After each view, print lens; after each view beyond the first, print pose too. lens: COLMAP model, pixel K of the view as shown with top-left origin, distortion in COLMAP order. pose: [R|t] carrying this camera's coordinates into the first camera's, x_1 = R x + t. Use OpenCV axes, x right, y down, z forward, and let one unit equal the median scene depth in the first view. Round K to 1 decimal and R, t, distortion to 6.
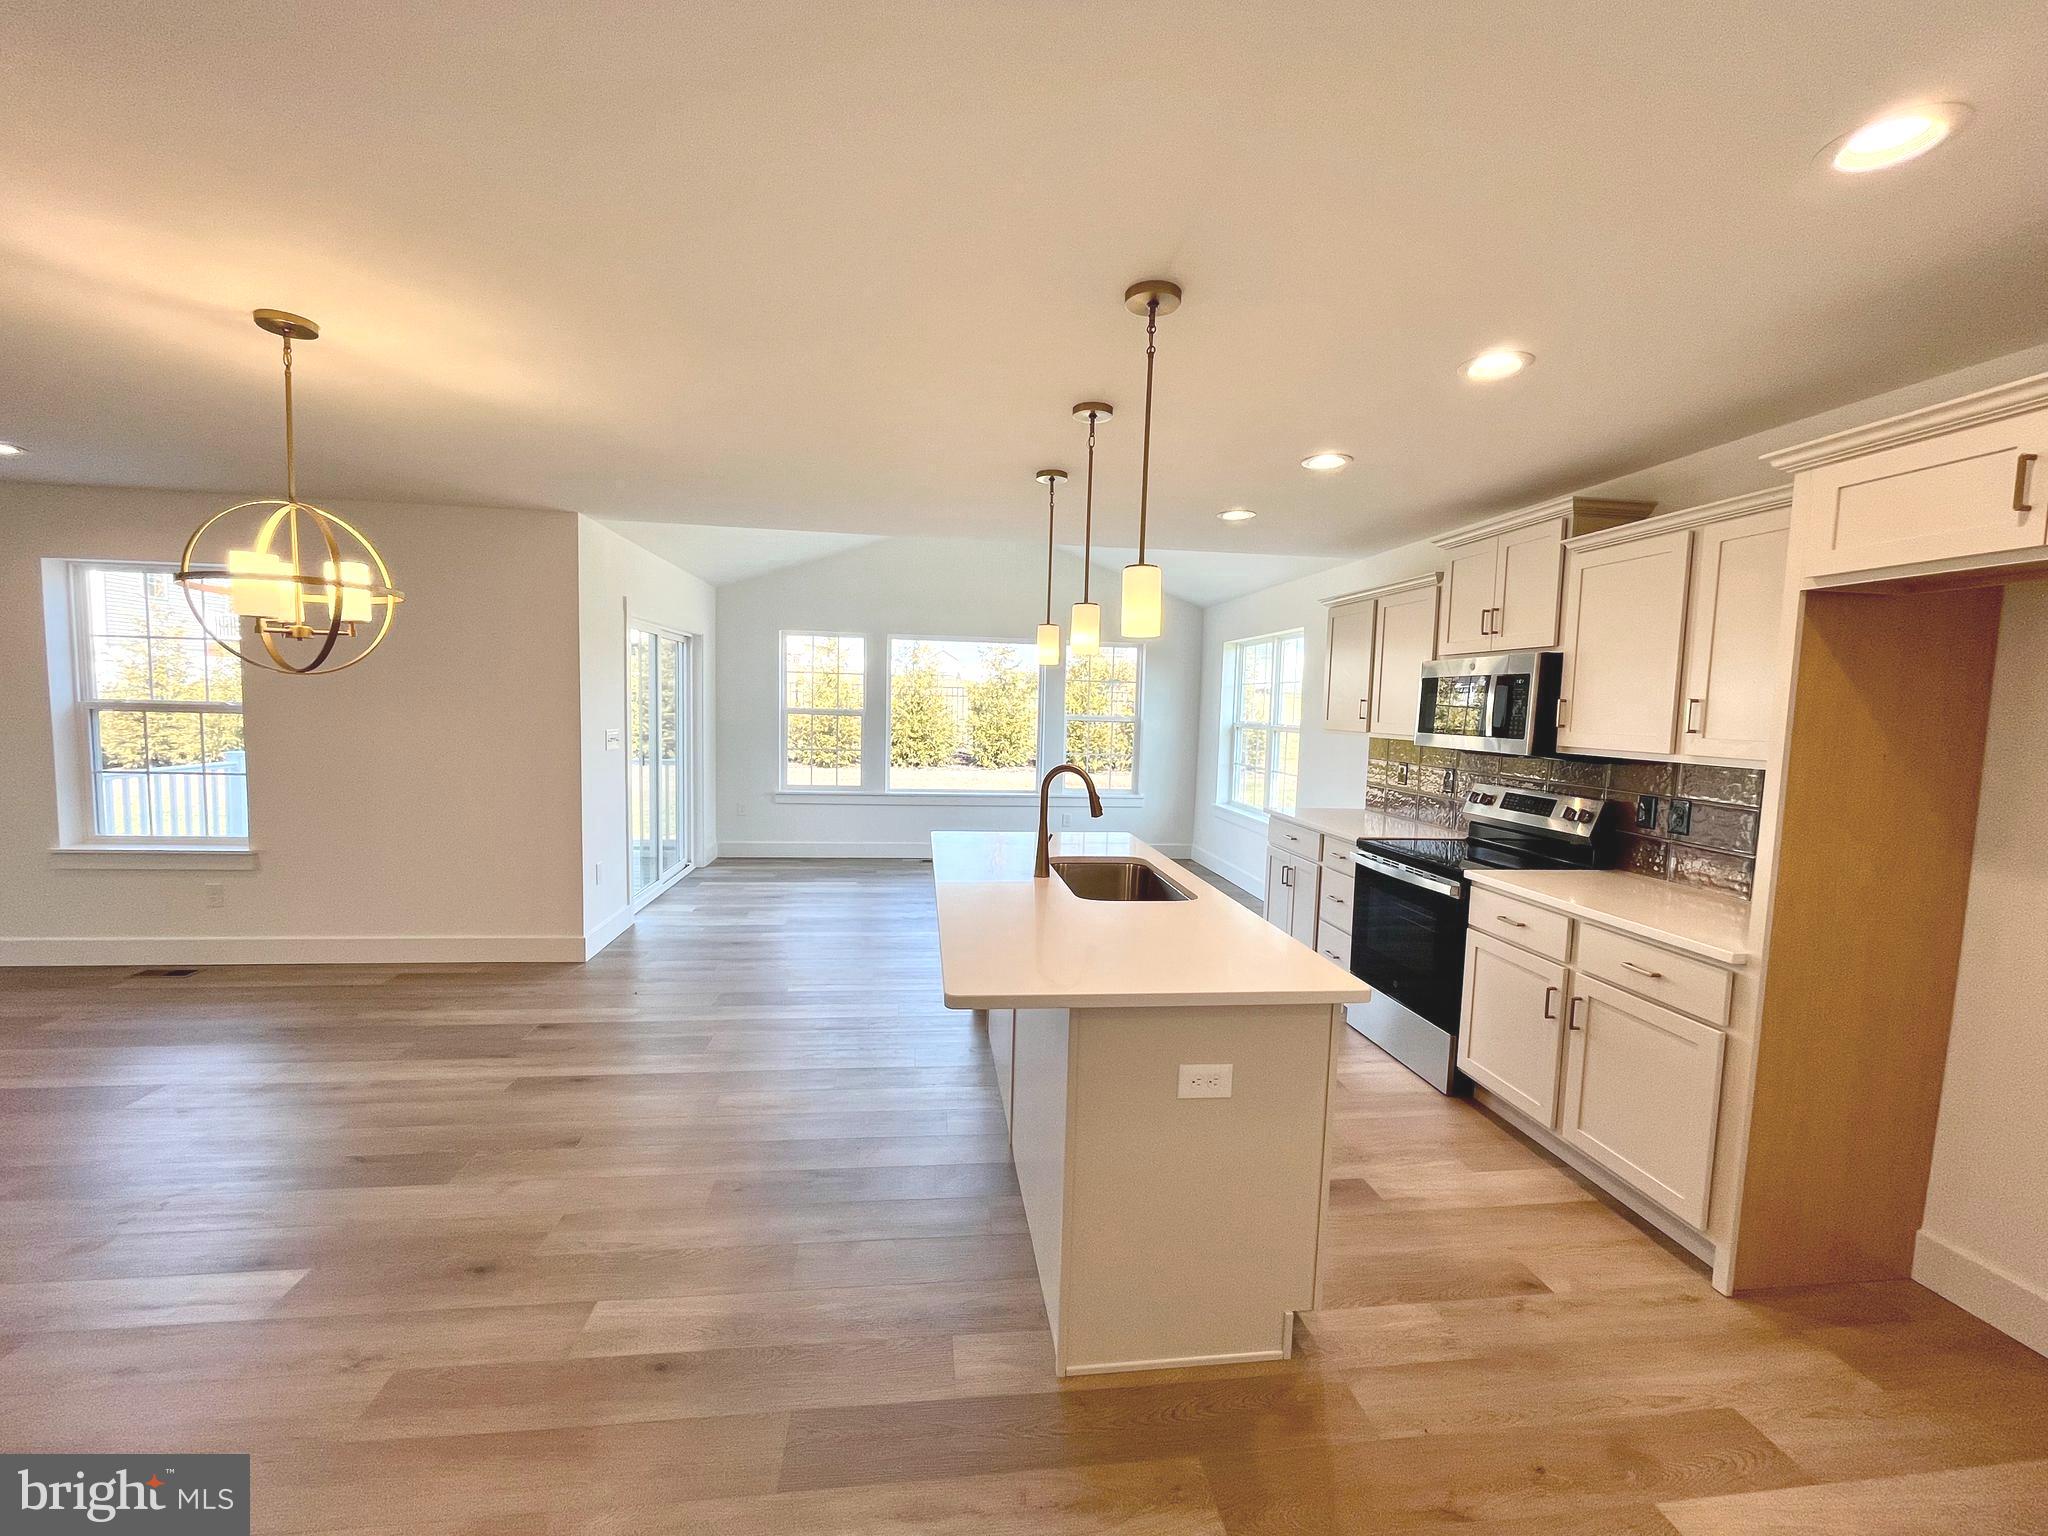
lens RADIAL K [[820.4, 0, 1024.0], [0, 820.4, 768.0], [0, 0, 1]] dist [-0.000304, 0.000022]
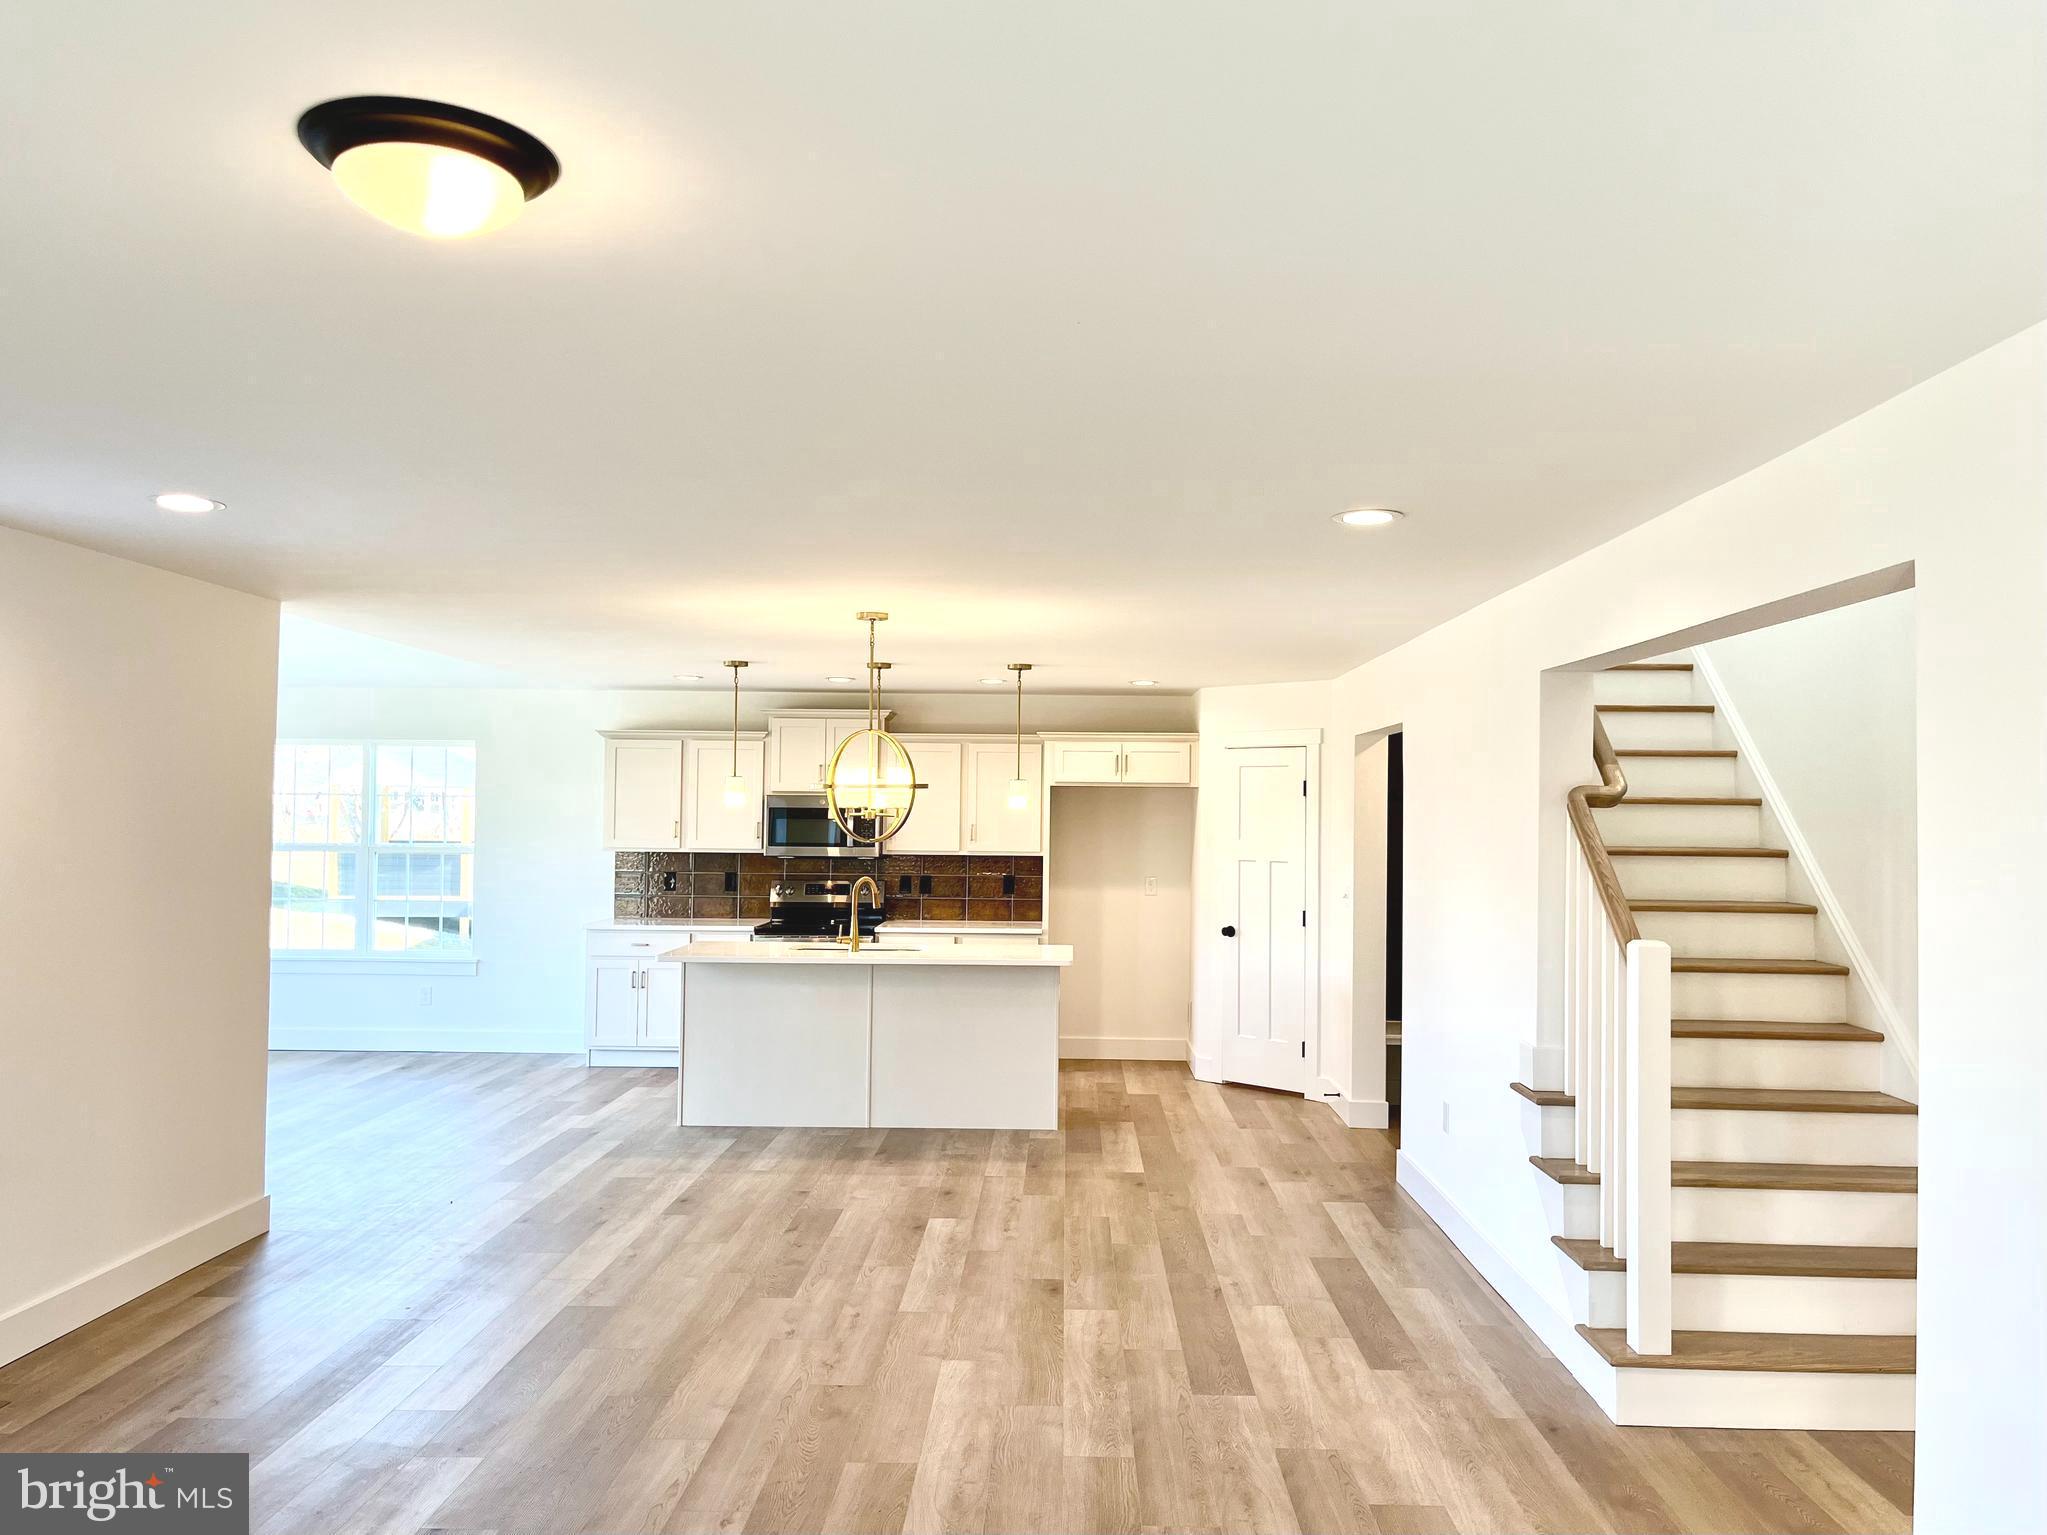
lens RADIAL K [[1564.9, 0, 1023.5], [0, 1564.9, 767.5], [0, 0, 1]] dist [0.042367, -0.004885]
pose [[0.146153, 0.006738, 0.989239, -2.540101], [0.068660, 0.997496, -0.016938, -0.123719], [-0.986876, 0.070397, 0.145324, 0.217114]]
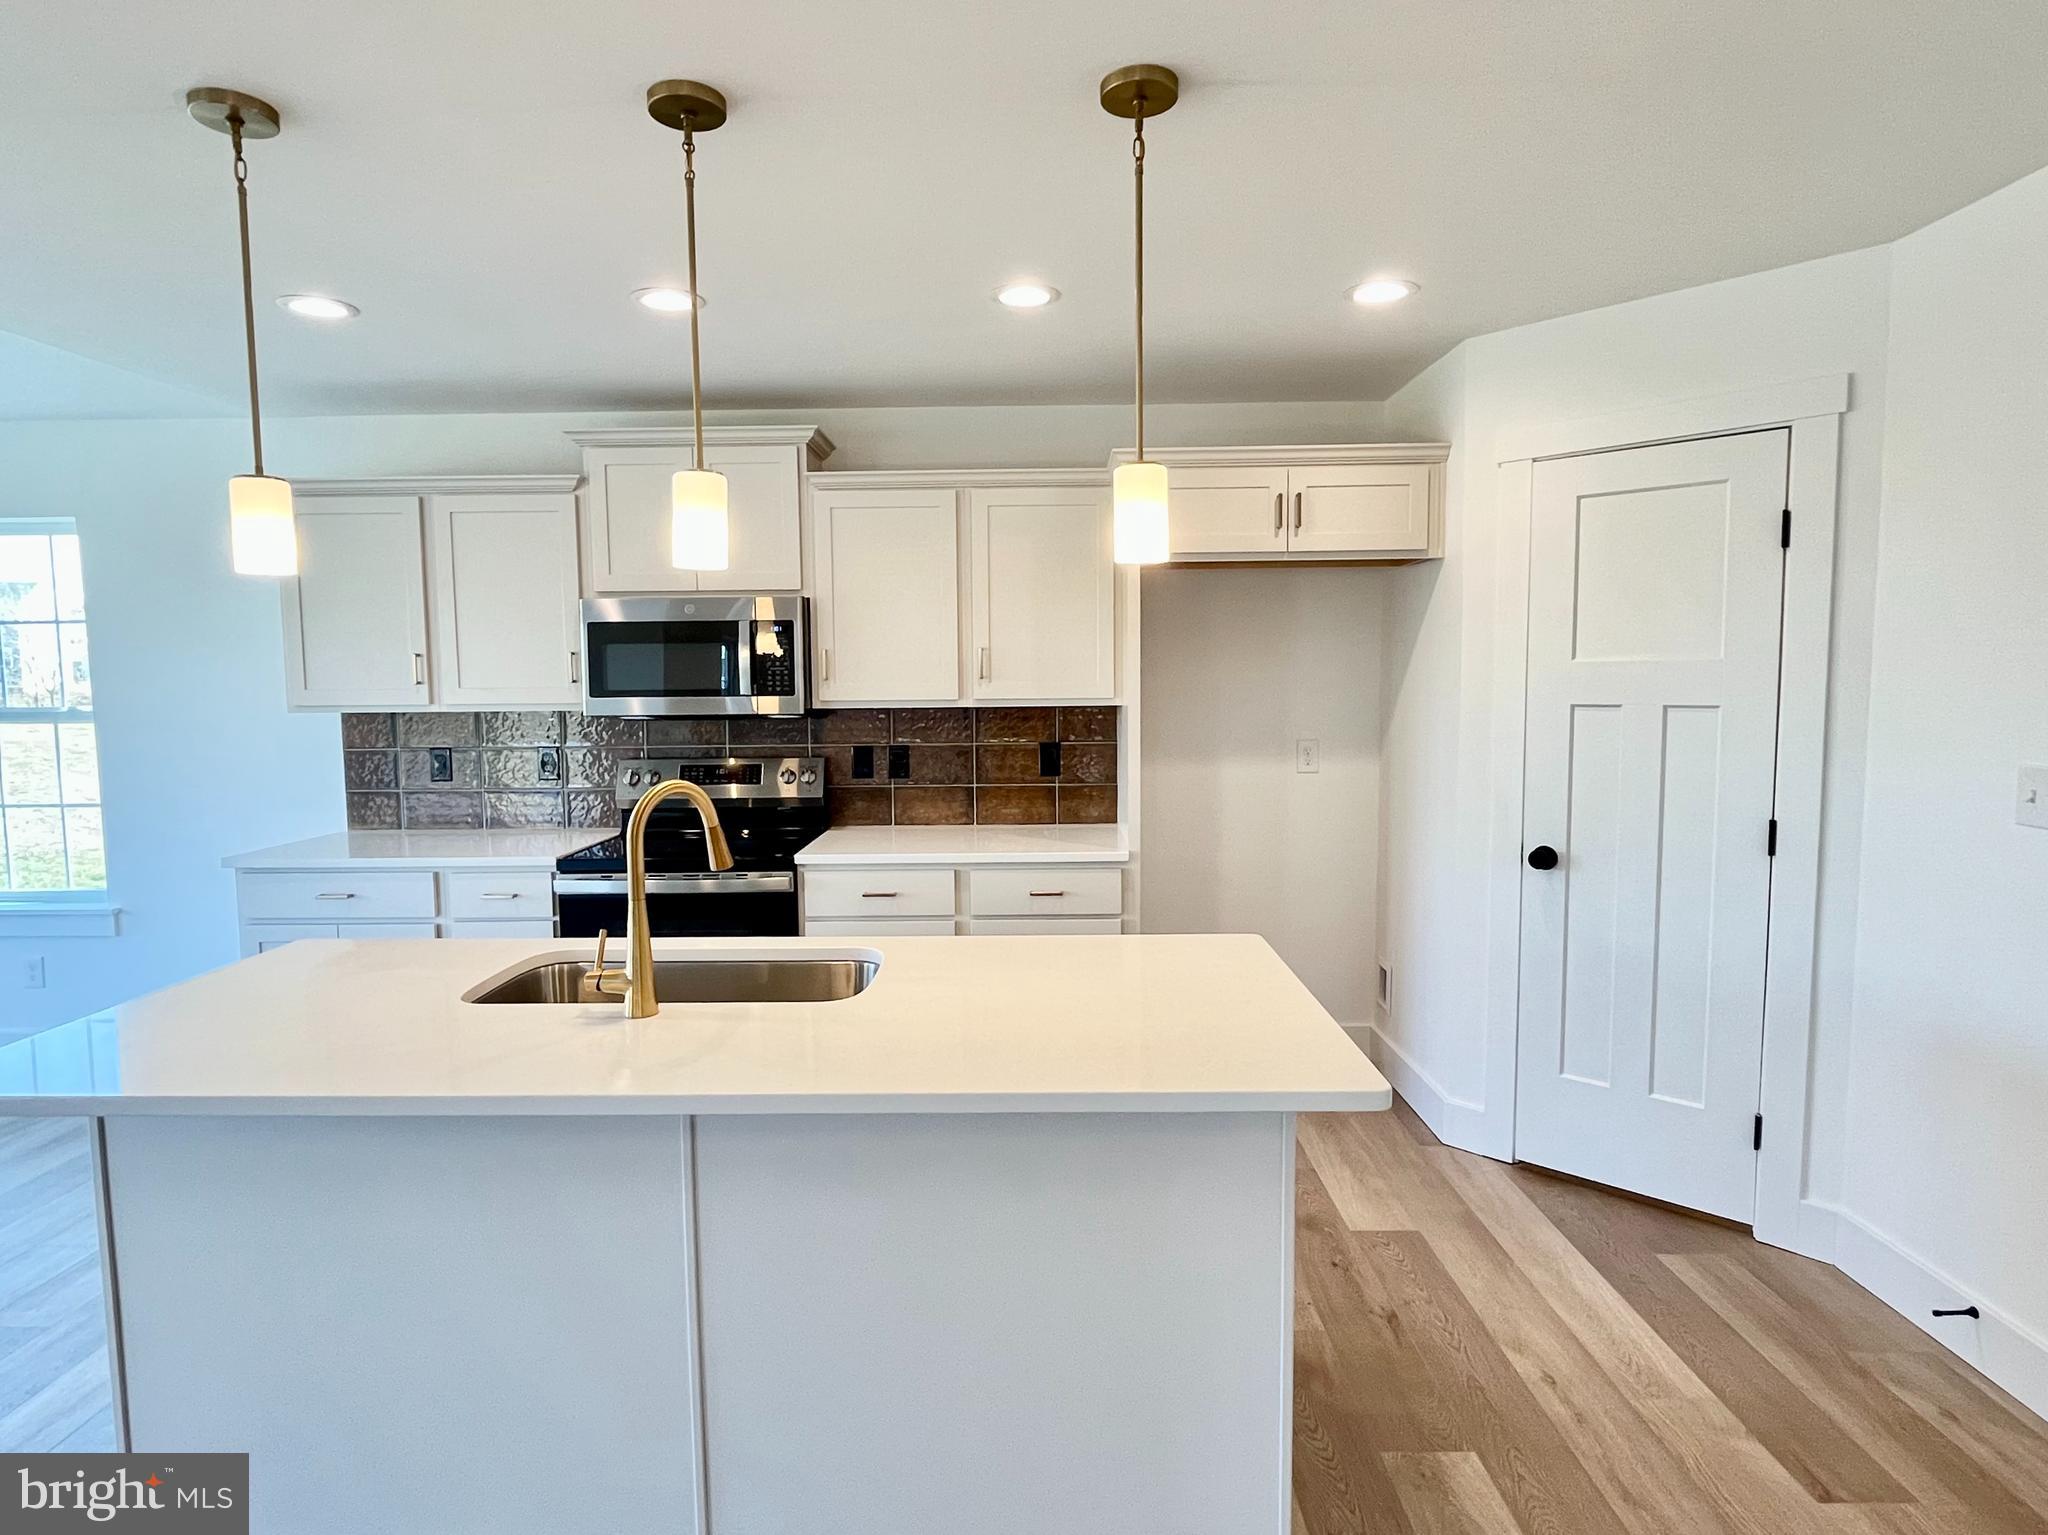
lens RADIAL K [[1047.9, 0, 1024.0], [0, 1047.9, 767.5], [0, 0, 1]] dist [-0.002875, -0.000183]
pose [[0.124548, -0.106668, 0.986463, -0.467008], [0.088158, 0.991462, 0.096078, -0.044759], [-0.988289, 0.074999, 0.132889, 0.617458]]
